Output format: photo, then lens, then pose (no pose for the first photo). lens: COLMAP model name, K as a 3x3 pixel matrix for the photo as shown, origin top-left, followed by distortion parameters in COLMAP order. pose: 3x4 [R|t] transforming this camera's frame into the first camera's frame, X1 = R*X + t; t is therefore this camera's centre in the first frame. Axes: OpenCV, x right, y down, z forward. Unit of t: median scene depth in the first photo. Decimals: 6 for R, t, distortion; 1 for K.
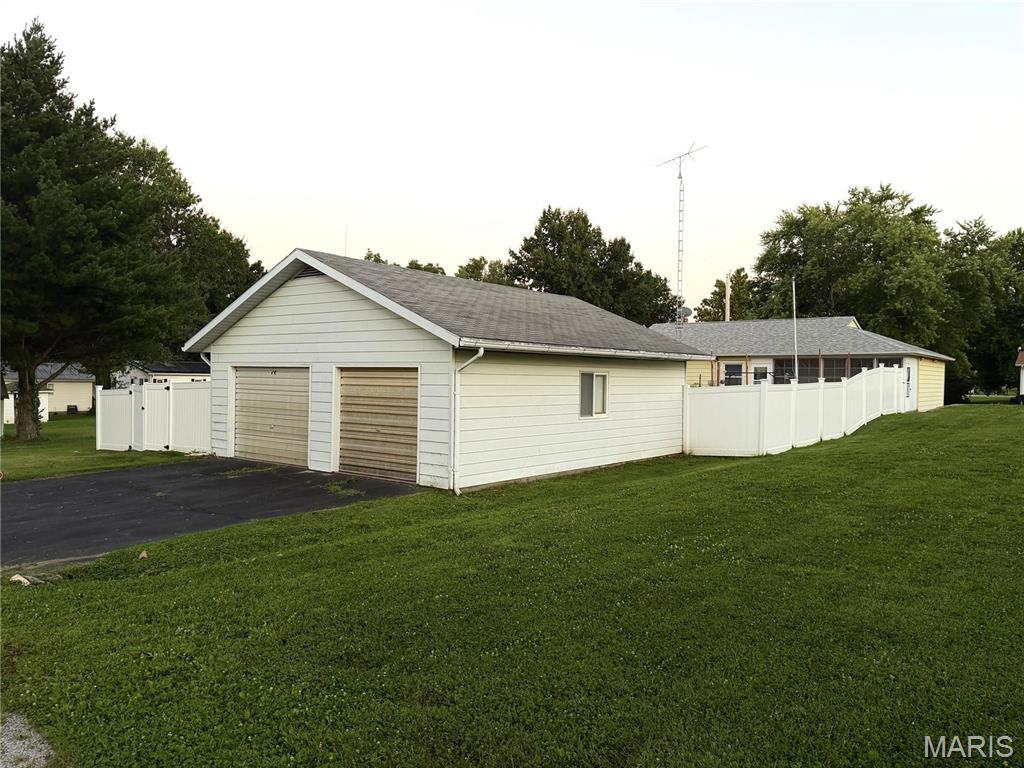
lens RADIAL K [[721.4, 0, 512.0], [0, 721.4, 384.0], [0, 0, 1]] dist [0.094599, -0.115922]
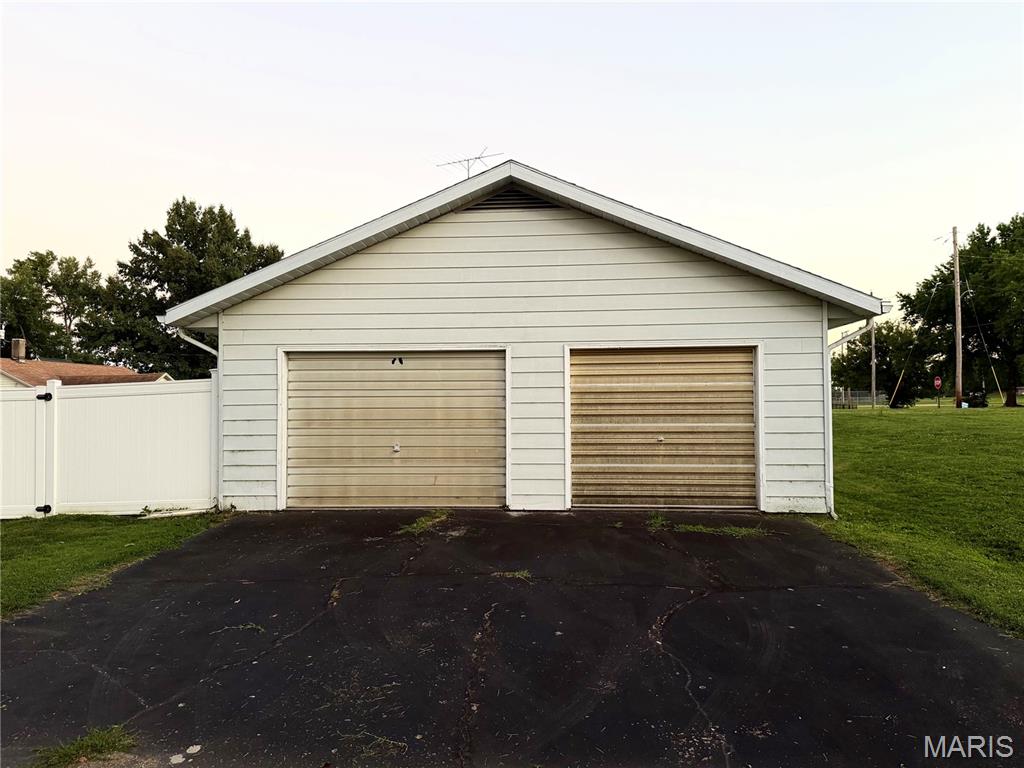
lens RADIAL K [[721.4, 0, 512.0], [0, 721.4, 384.0], [0, 0, 1]] dist [0.094599, -0.115922]
pose [[0.821638, -0.003824, 0.569996, -0.496156], [0.024160, 0.999313, -0.028121, 0.019476], [-0.569497, 0.036876, 0.821166, 0.371270]]
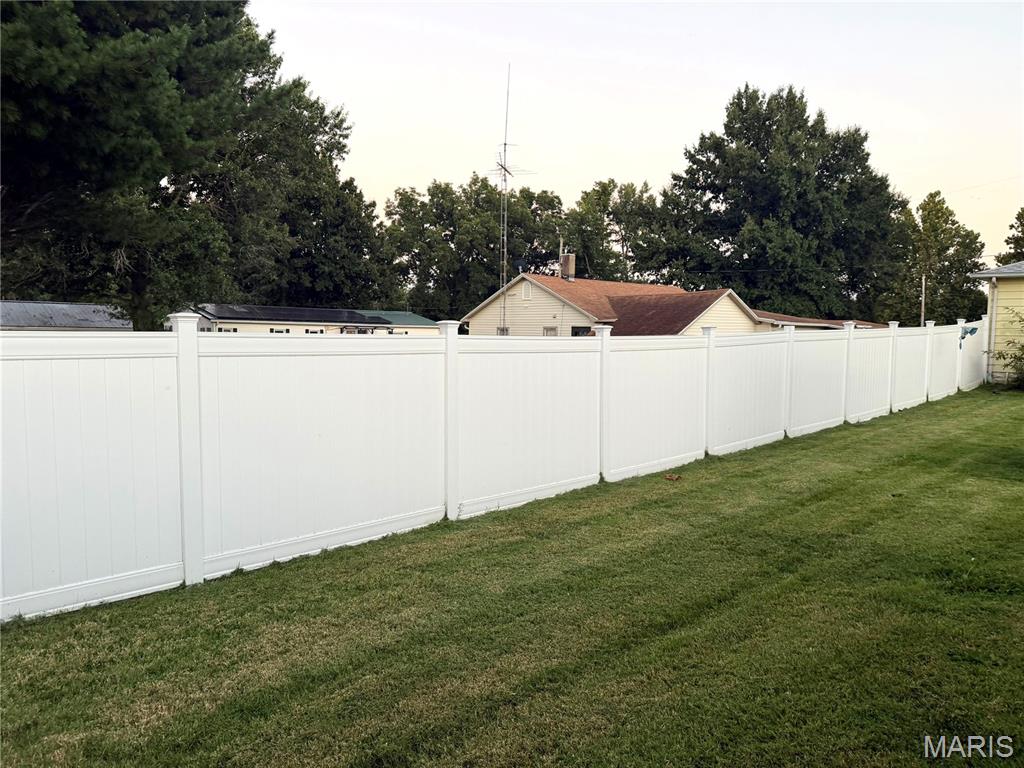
lens RADIAL K [[716.9, 0, 481.9], [0, 716.9, 385.1], [0, 0, 1]] dist [0.093500, -0.180247]
pose [[0.990853, 0.011556, -0.134449, -0.428464], [-0.002999, 0.997966, 0.063676, 0.009407], [0.134912, -0.062690, 0.988872, 1.015479]]
